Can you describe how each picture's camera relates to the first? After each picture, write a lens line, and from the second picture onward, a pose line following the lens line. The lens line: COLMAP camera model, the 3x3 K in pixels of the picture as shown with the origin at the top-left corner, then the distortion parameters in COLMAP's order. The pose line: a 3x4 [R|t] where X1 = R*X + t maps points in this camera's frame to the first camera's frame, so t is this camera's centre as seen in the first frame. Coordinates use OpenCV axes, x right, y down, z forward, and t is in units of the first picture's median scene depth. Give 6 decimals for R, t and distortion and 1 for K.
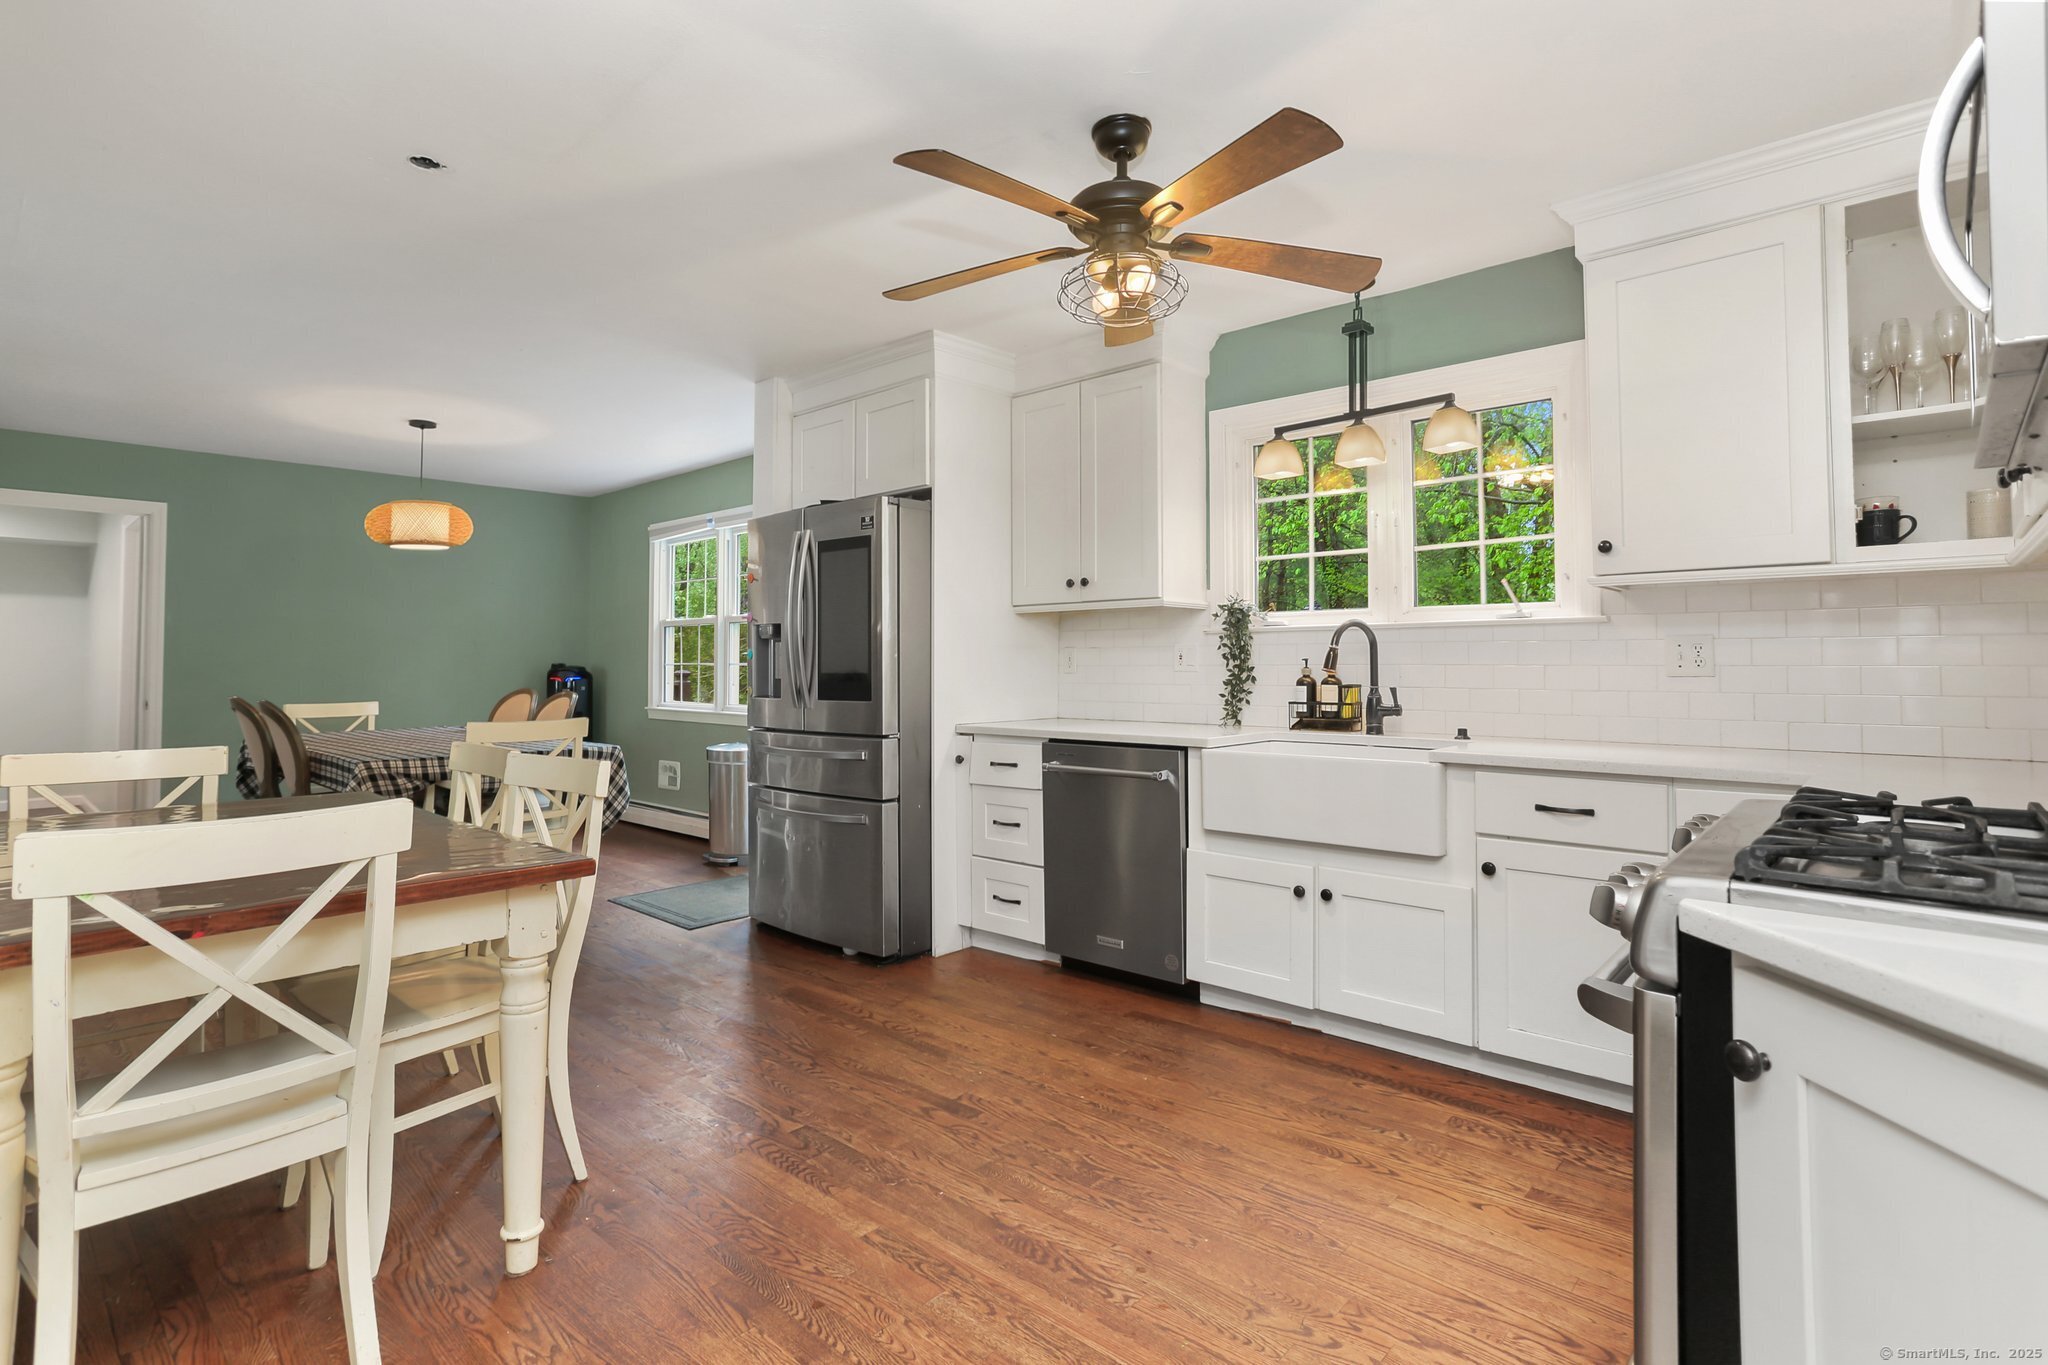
lens RADIAL K [[1004.5, 0, 1004.4], [0, 1004.5, 631.4], [0, 0, 1]] dist [-0.071350, 0.044108]
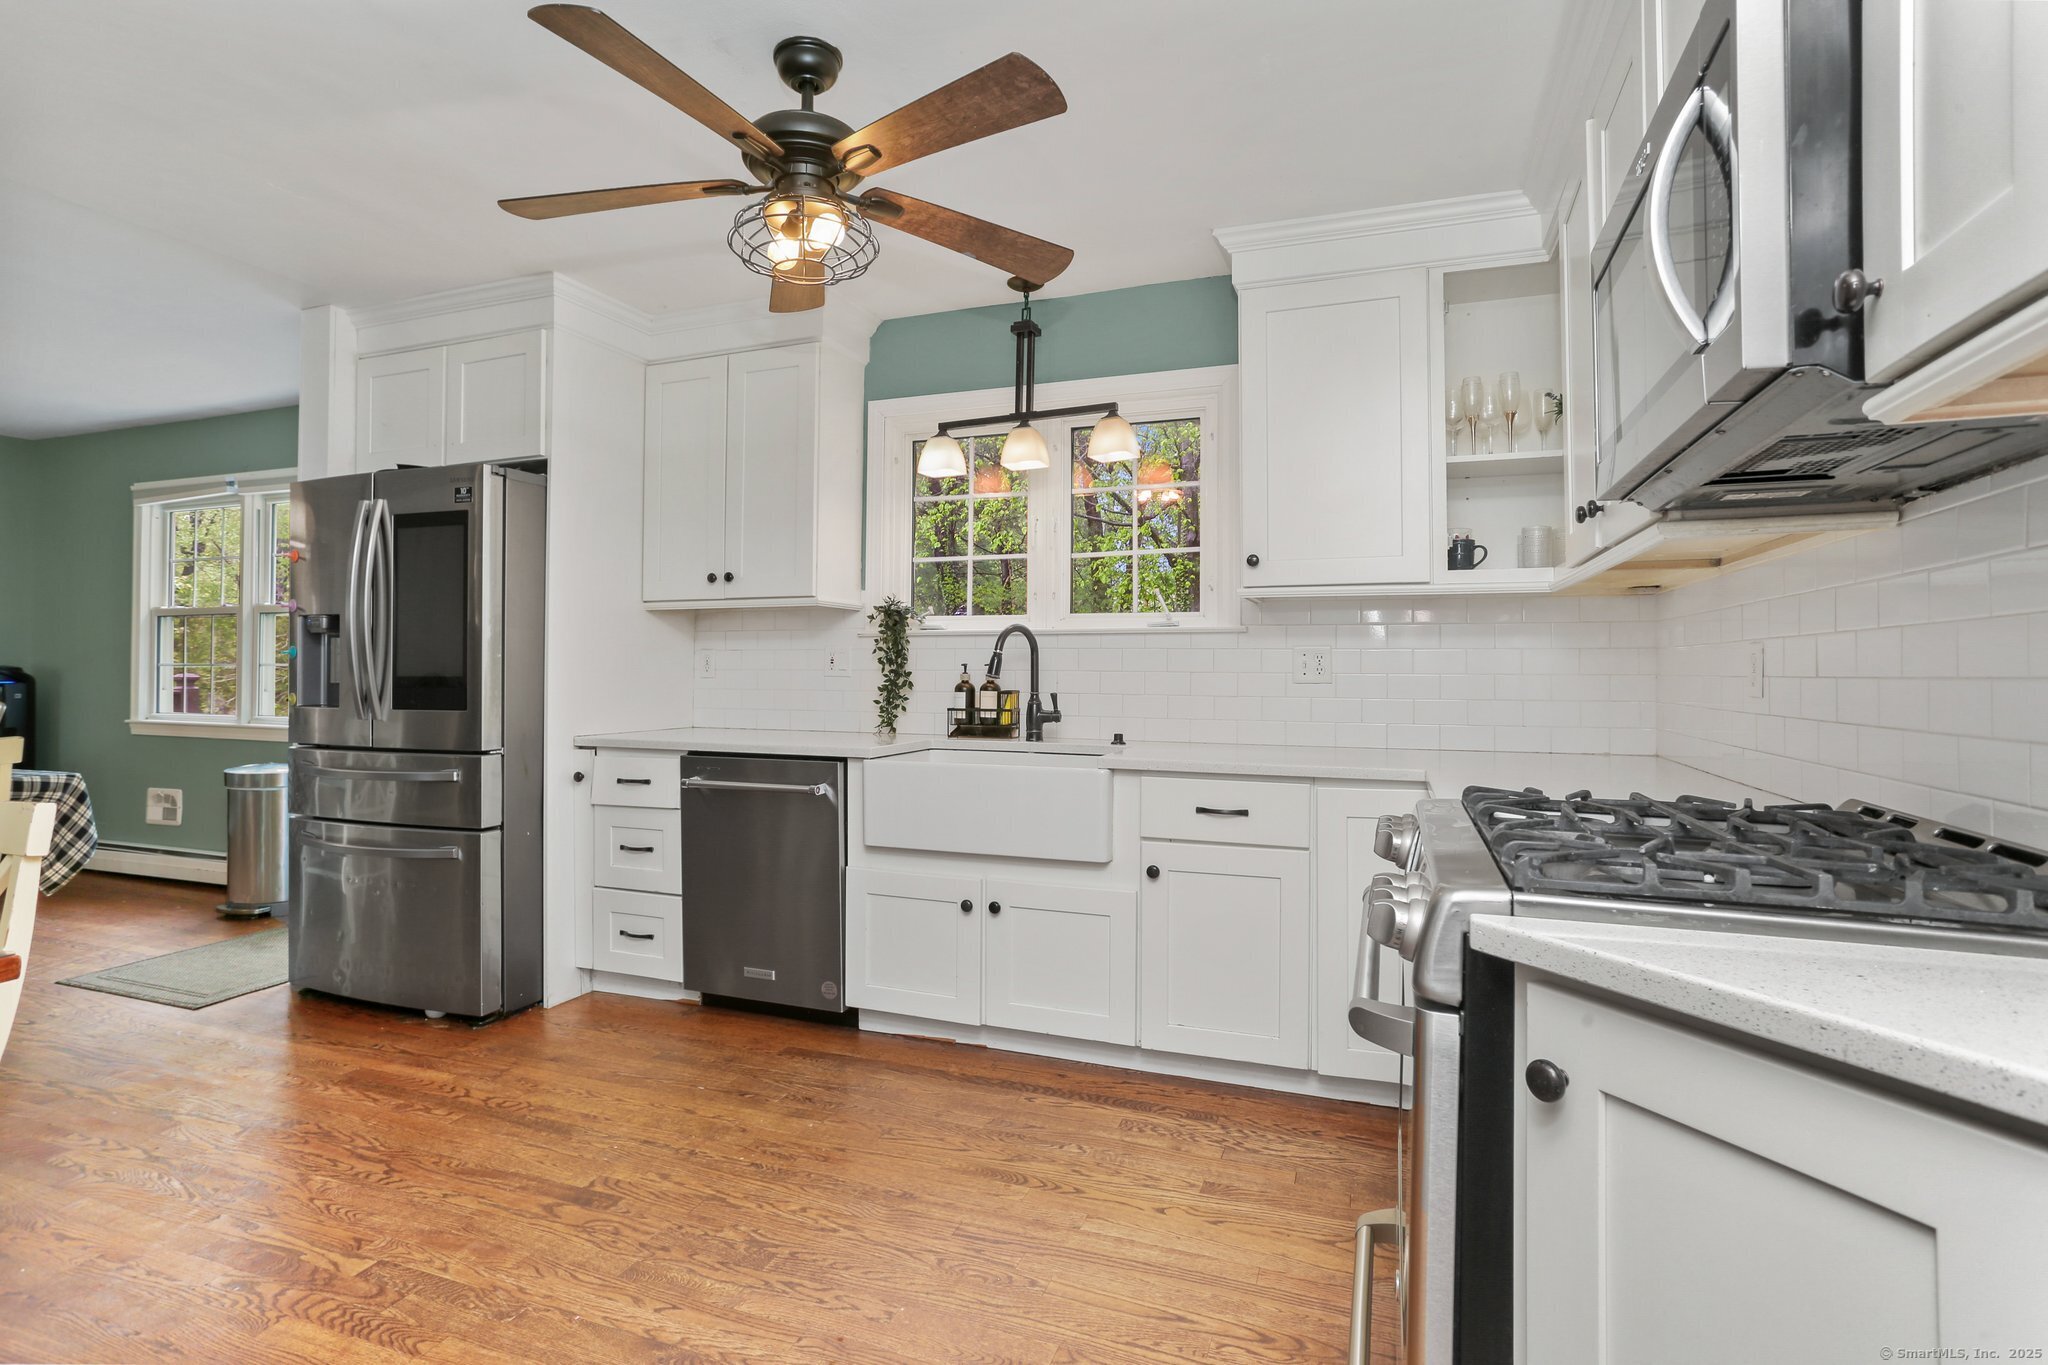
lens RADIAL K [[1001.3, 0, 1013.7], [0, 1001.3, 658.9], [0, 0, 1]] dist [-0.057462, 0.035381]
pose [[0.924901, 0.010316, 0.380067, -0.028750], [-0.018543, 0.999666, 0.017992, 0.004260], [-0.379755, -0.023688, 0.924784, 0.086542]]
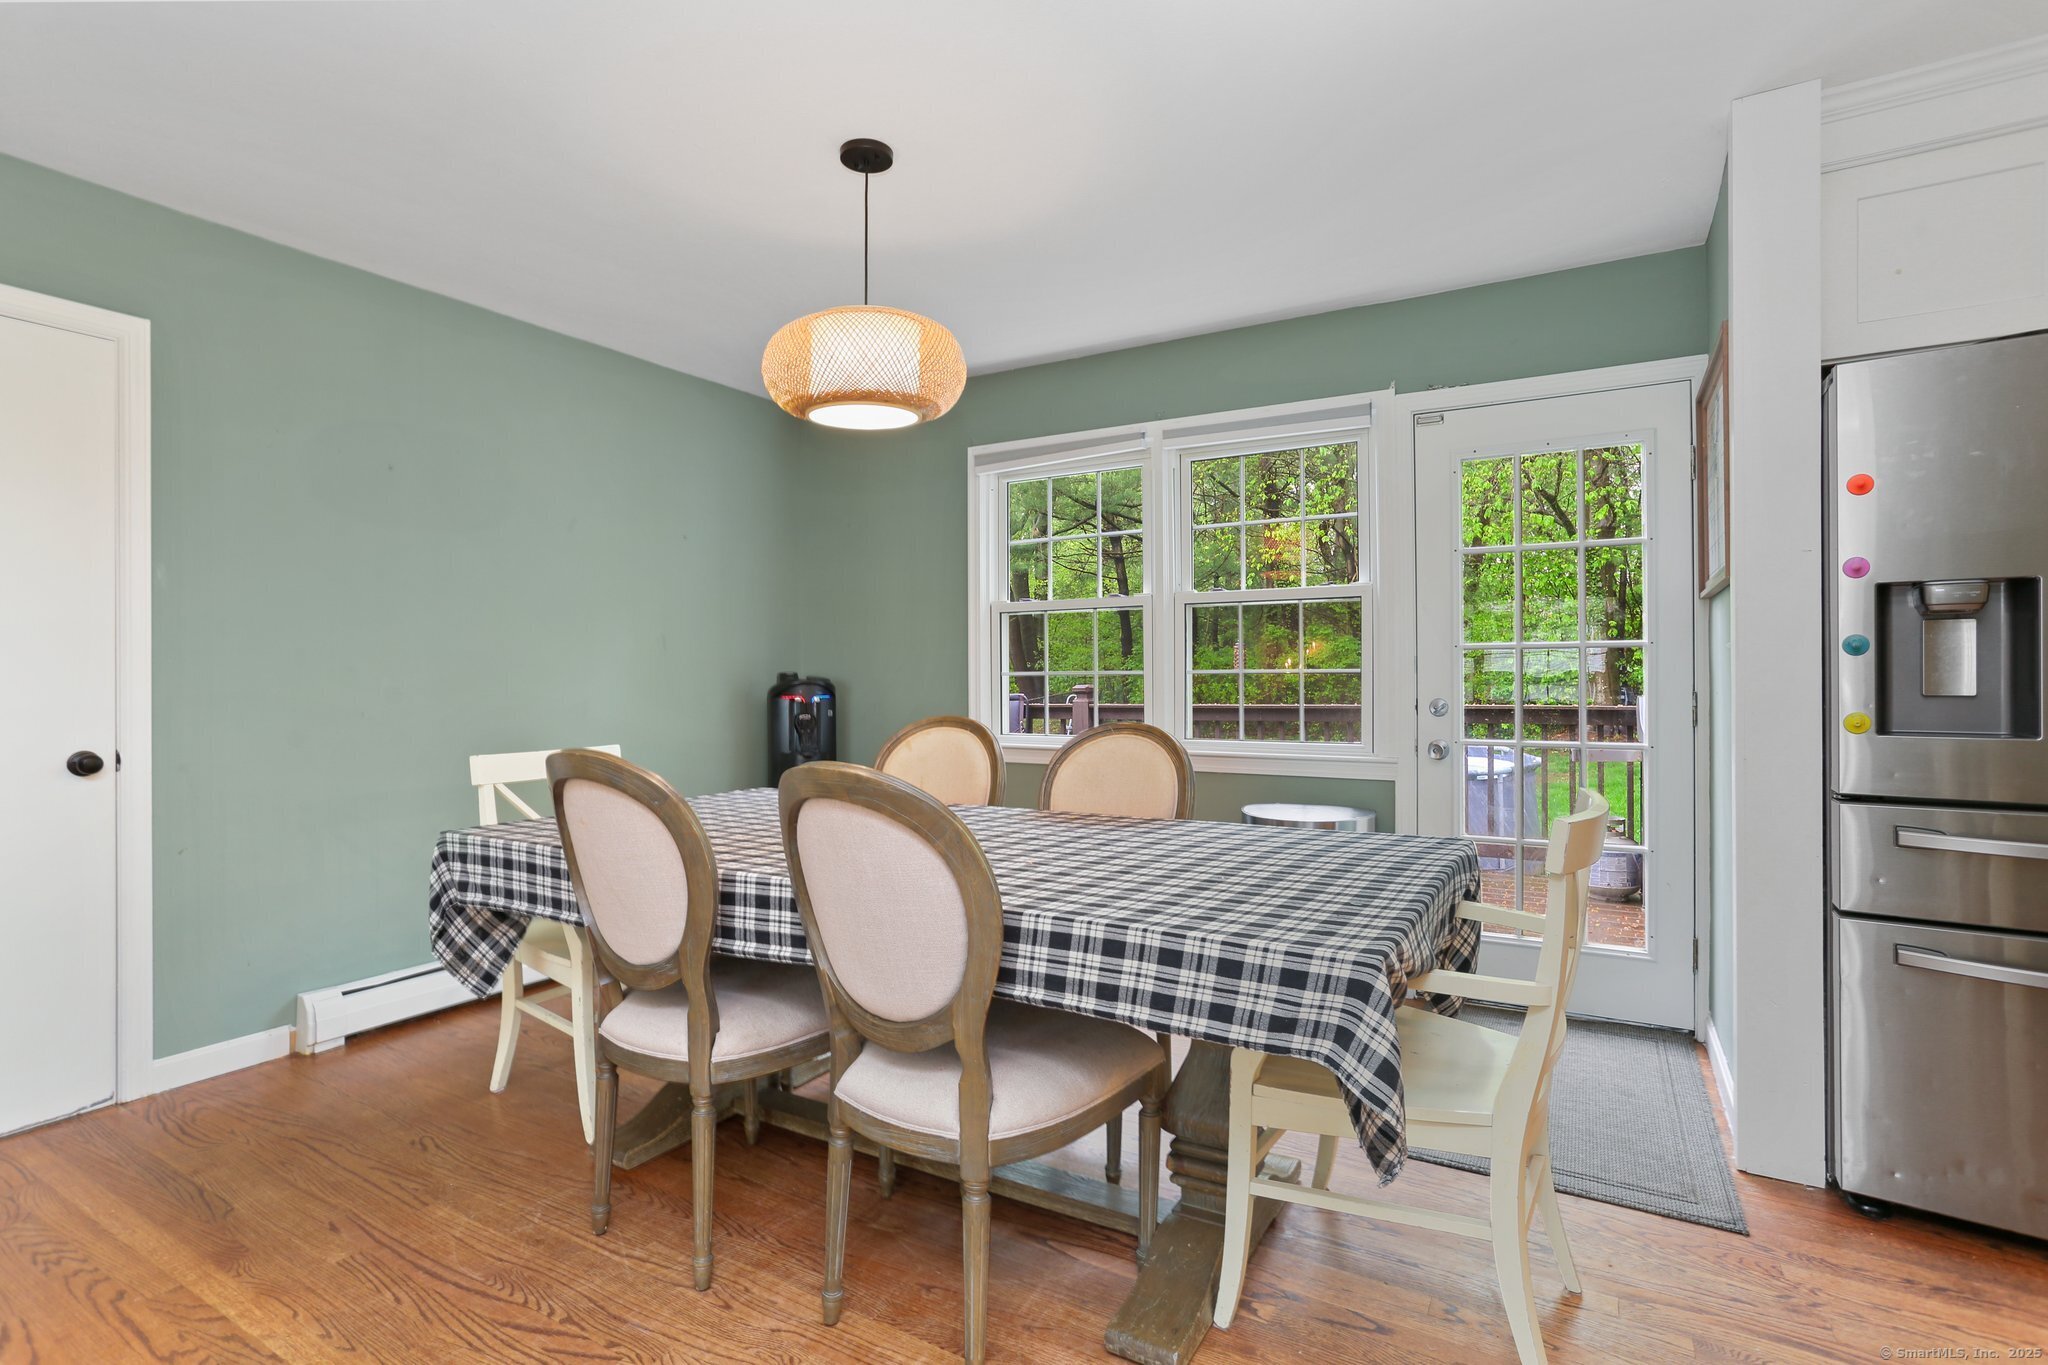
lens RADIAL K [[1030.8, 0, 998.6], [0, 1030.8, 732.4], [0, 0, 1]] dist [0.001825, 0.000312]
pose [[0.982048, -0.005945, 0.188538, -1.026148], [-0.009399, 0.996720, 0.080383, 0.039265], [-0.188398, -0.080712, 0.978771, 0.785861]]
